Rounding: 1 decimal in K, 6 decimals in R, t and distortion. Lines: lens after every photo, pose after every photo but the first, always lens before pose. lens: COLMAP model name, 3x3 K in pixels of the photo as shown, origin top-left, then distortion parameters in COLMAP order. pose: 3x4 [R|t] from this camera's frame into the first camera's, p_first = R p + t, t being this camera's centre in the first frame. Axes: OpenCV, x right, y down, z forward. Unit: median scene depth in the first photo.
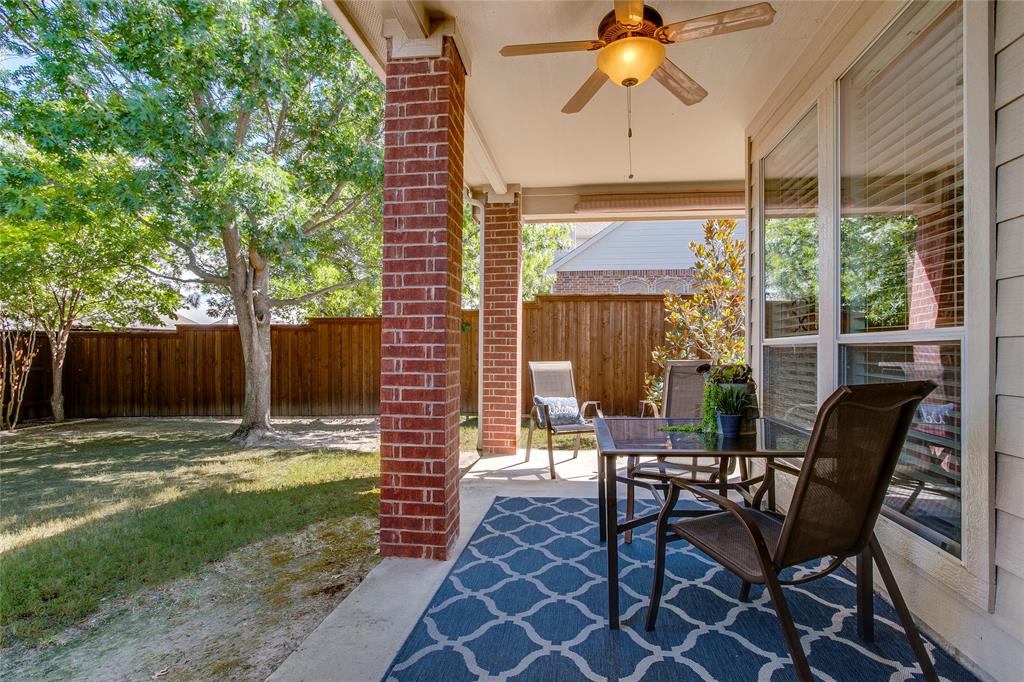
lens RADIAL K [[504.7, 0, 512.0], [0, 504.7, 341.0], [0, 0, 1]] dist [-0.045029, 0.024858]
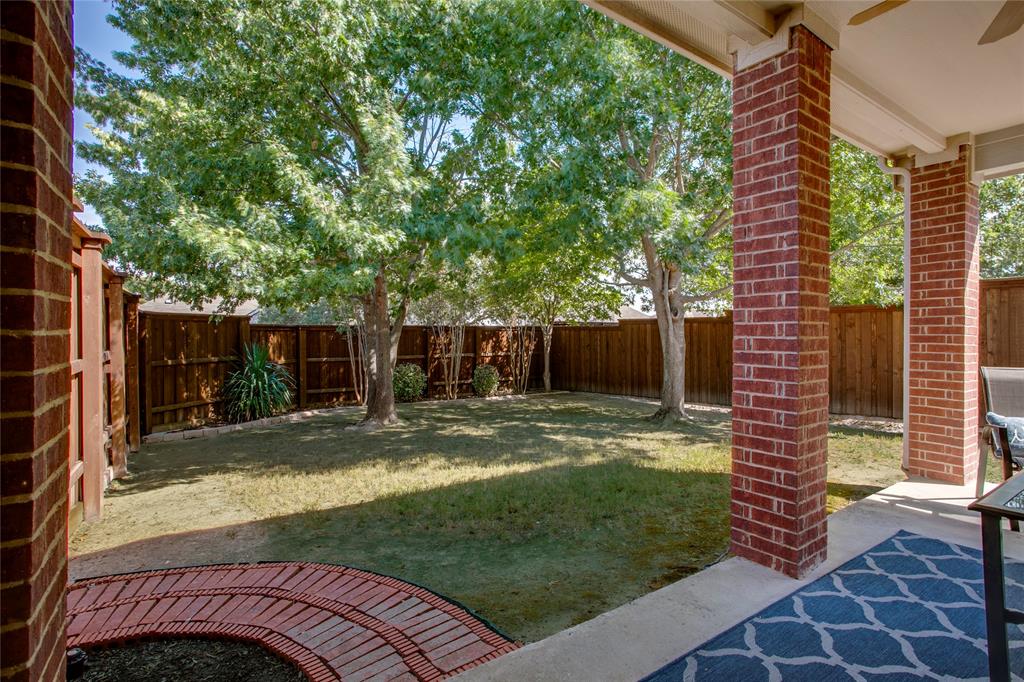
lens RADIAL K [[496.5, 0, 512.7], [0, 496.5, 329.9], [0, 0, 1]] dist [-0.060579, 0.038968]
pose [[0.671748, -0.007395, -0.740742, 0.111124], [0.011140, 0.999938, 0.000119, -0.024631], [0.740696, -0.008331, 0.671789, -0.011491]]
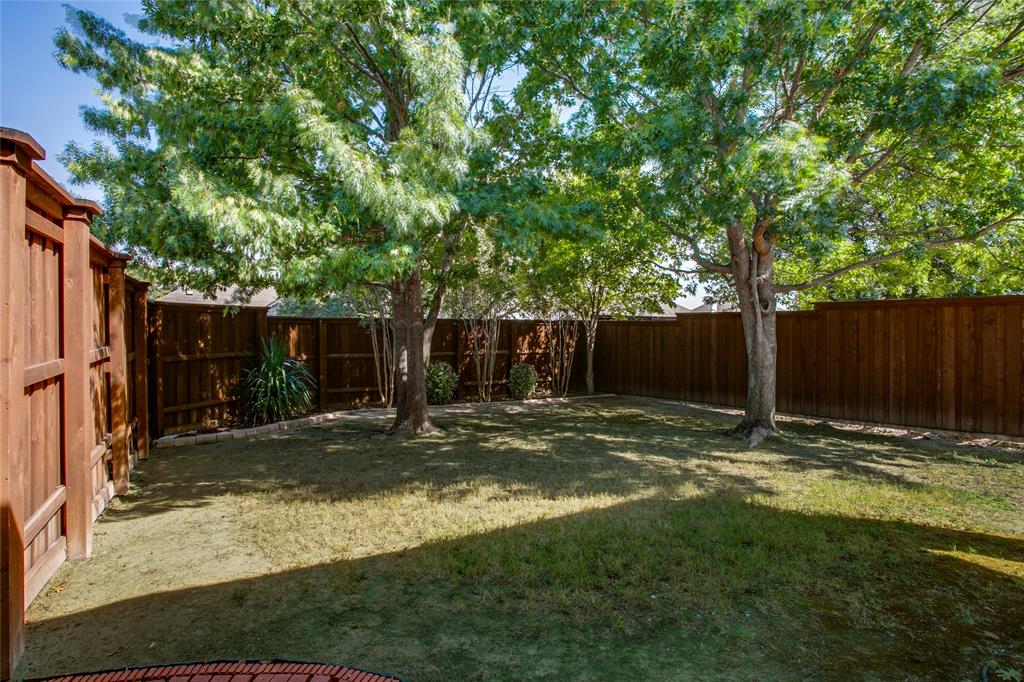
lens RADIAL K [[518.8, 0, 488.1], [0, 518.8, 327.2], [0, 0, 1]] dist [-0.075227, 0.037598]
pose [[0.603163, 0.001847, -0.797616, -0.107059], [0.004862, 0.999970, 0.005992, -0.027092], [0.797603, -0.007492, 0.603136, 0.050780]]
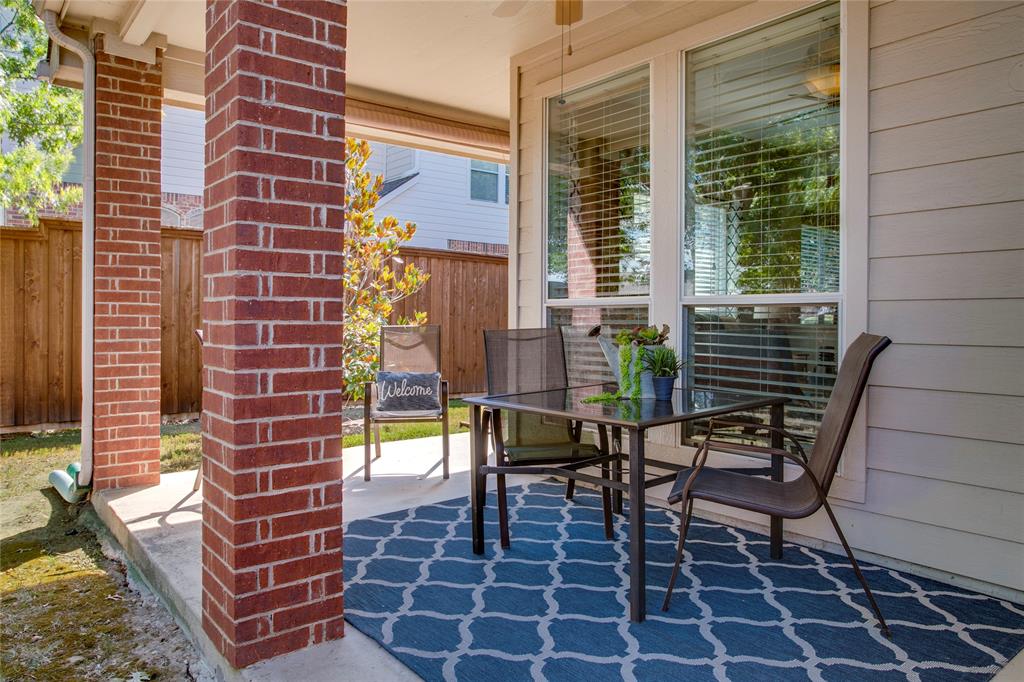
lens RADIAL K [[707.8, 0, 513.3], [0, 707.8, 316.5], [0, 0, 1]] dist [-0.022394, 0.001089]
pose [[0.682498, -0.002043, 0.730885, -0.371689], [-0.012221, 0.999824, 0.014207, 0.007848], [-0.730786, -0.018628, 0.682353, 0.135966]]
